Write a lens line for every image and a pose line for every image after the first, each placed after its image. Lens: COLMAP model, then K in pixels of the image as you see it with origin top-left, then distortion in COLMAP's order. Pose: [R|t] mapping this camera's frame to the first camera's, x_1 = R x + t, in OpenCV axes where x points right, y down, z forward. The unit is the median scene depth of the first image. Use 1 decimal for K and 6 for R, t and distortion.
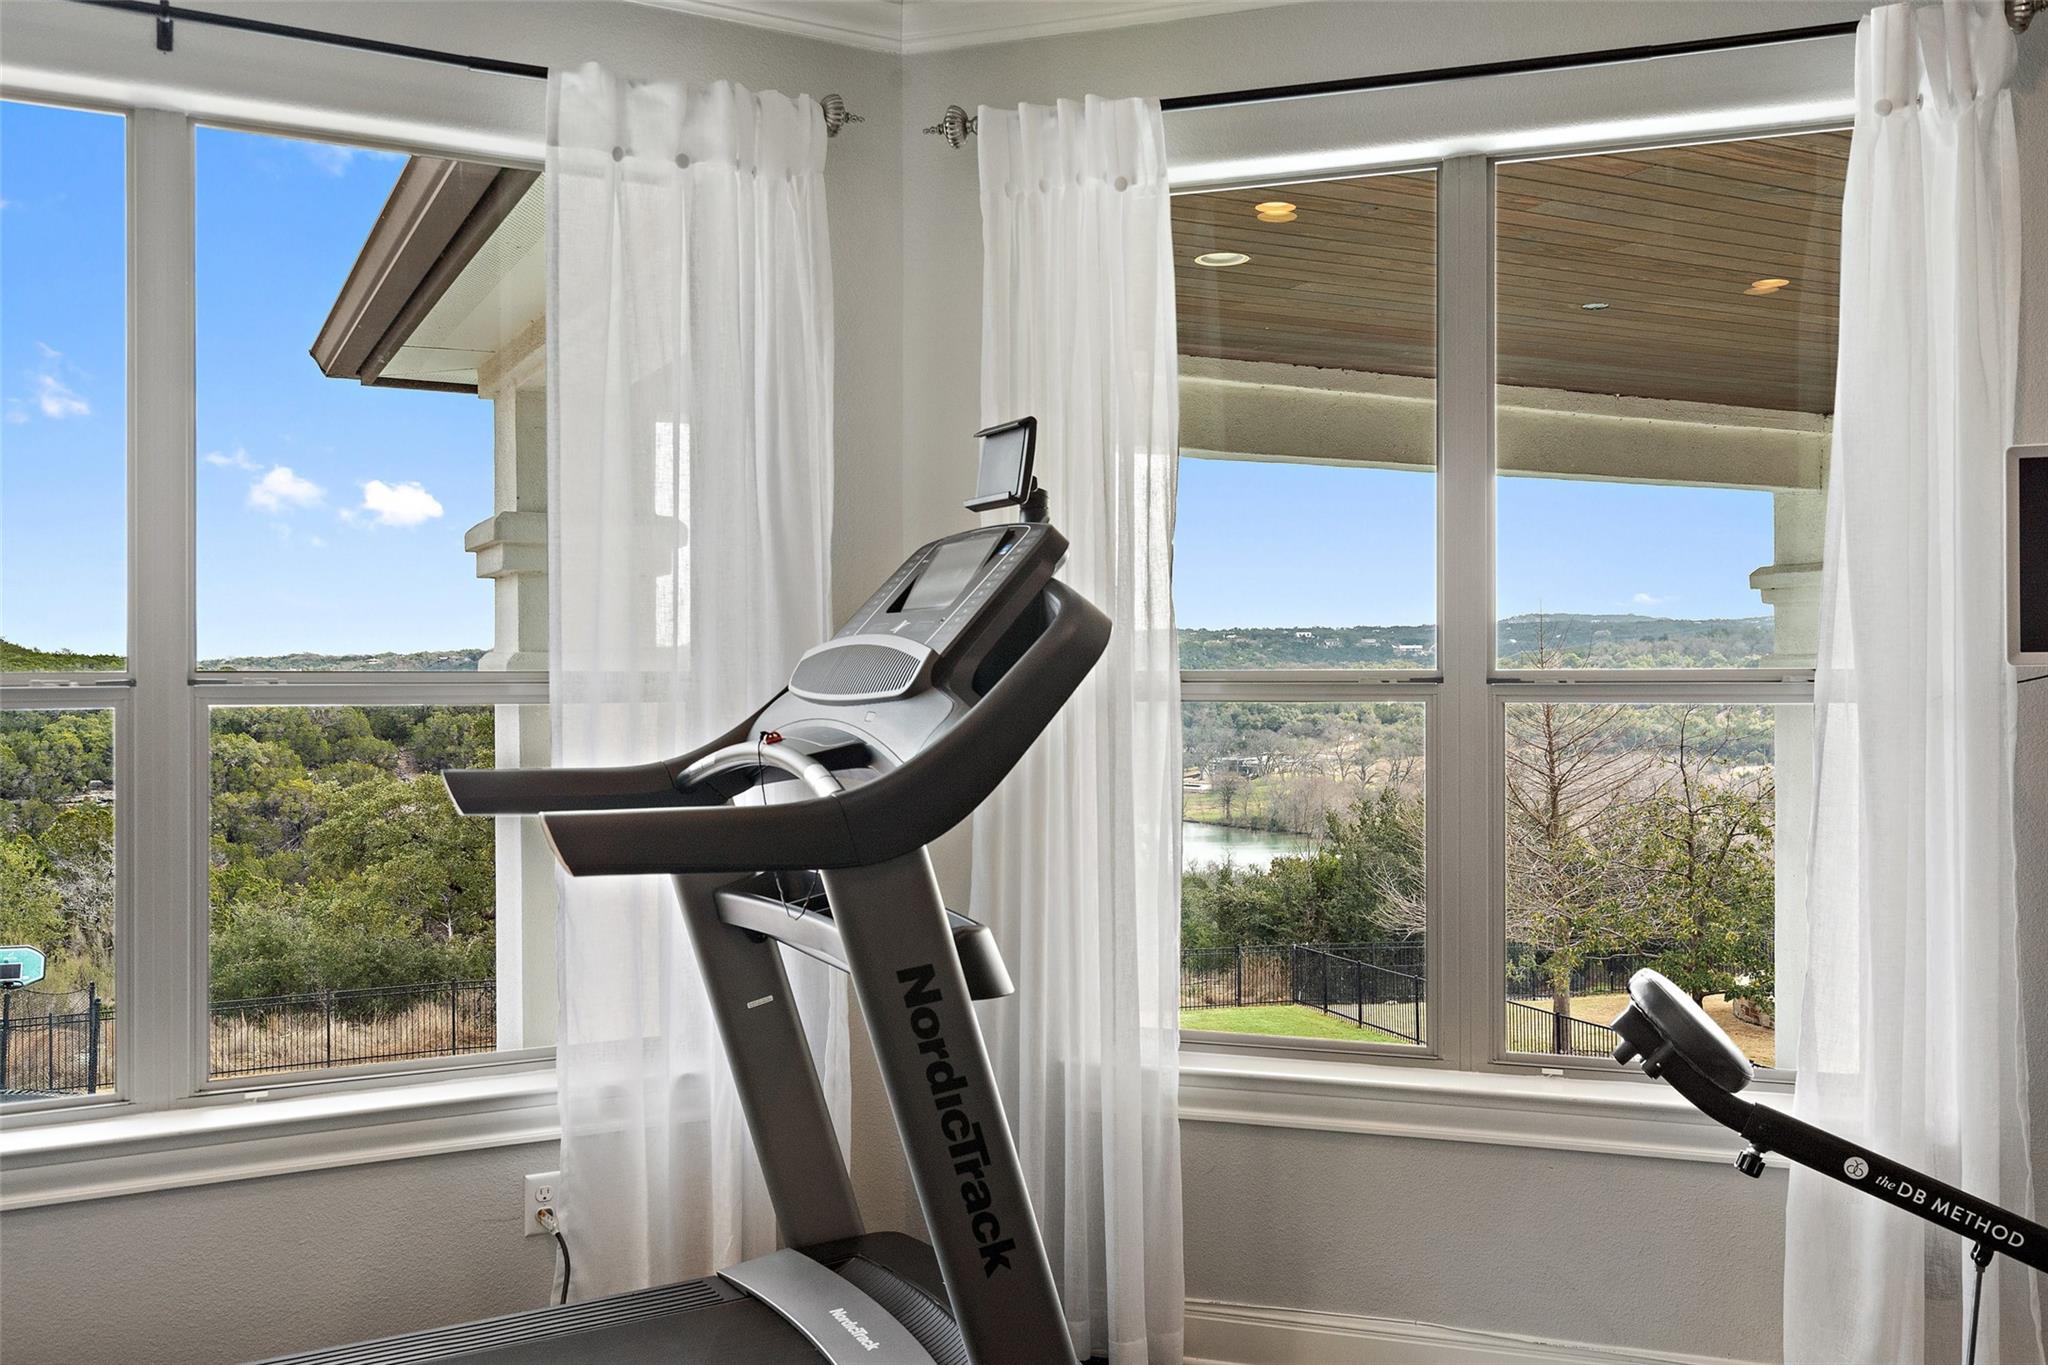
lens RADIAL K [[1699.0, 0, 1023.4], [0, 1699.0, 670.9], [0, 0, 1]] dist [0.009522, 0.001268]
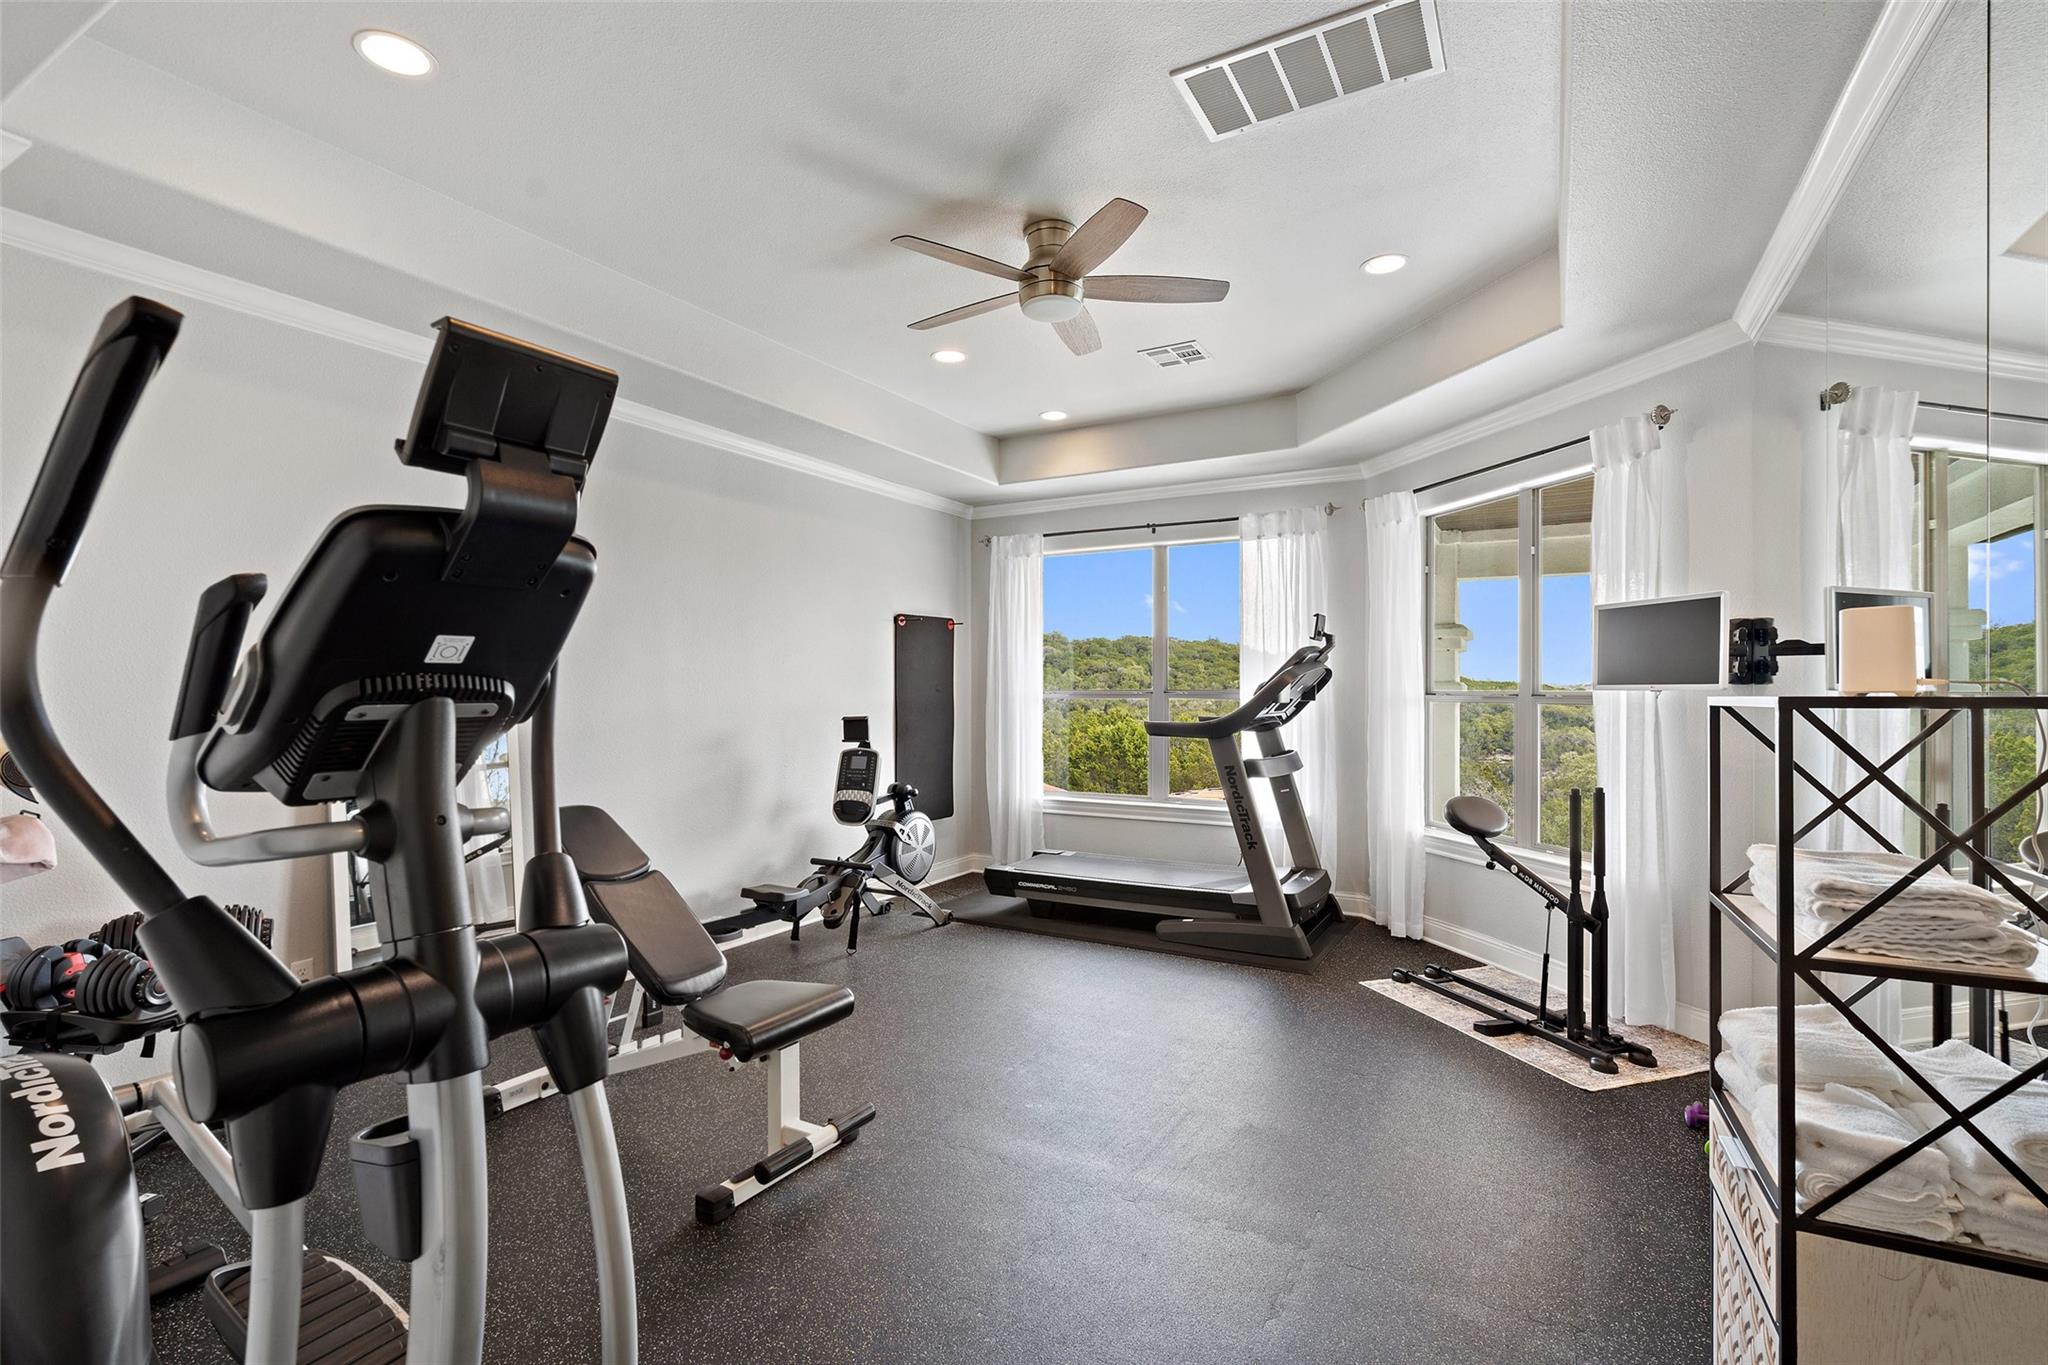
lens RADIAL K [[930.7, 0, 1024.1], [0, 930.7, 691.1], [0, 0, 1]] dist [-0.000245, -0.000013]
pose [[0.551873, 0.004750, -0.833915, 1.034818], [-0.004756, 0.999985, 0.002549, -0.001277], [0.833915, 0.002559, 0.551887, -0.403844]]
